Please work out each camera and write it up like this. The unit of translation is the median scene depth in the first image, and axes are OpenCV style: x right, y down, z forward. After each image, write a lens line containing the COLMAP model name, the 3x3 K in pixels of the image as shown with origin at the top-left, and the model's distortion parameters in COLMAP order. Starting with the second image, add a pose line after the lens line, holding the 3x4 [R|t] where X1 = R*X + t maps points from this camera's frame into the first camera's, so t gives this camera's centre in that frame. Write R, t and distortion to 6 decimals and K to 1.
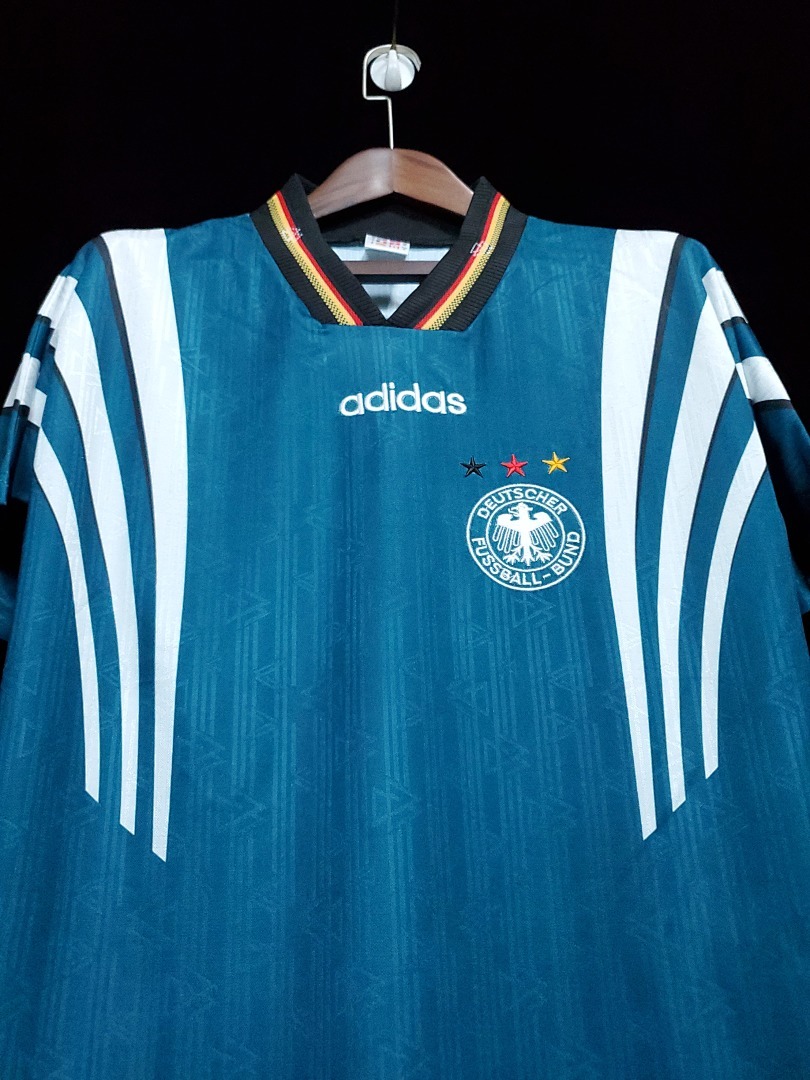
lens RADIAL K [[820.8, 0, 410.3], [0, 820.8, 538.7], [0, 0, 1]] dist [-0.018624, -0.002336]
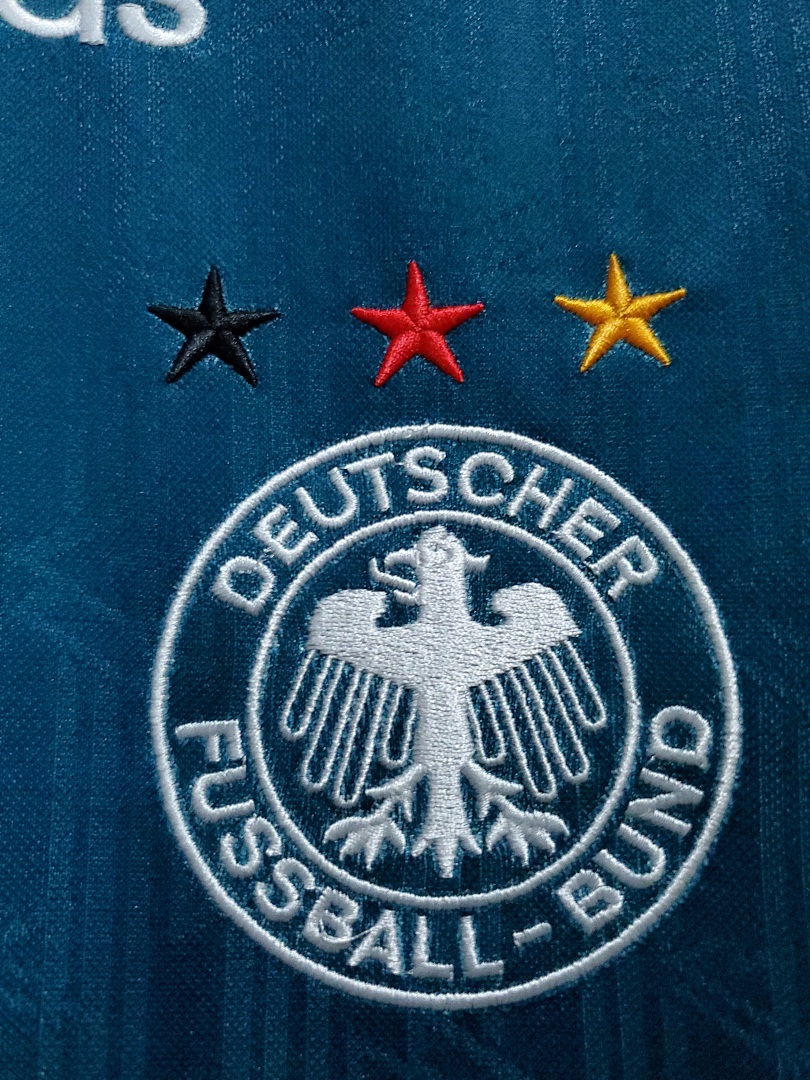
lens RADIAL K [[820.8, 0, 400.0], [0, 820.8, 537.6], [0, 0, 1]] dist [-0.018624, -0.002336]
pose [[0.999541, 0.019418, 0.023251, 0.124190], [-0.025988, 0.944037, 0.328813, -0.110662], [-0.015565, -0.329267, 0.944109, 0.825041]]
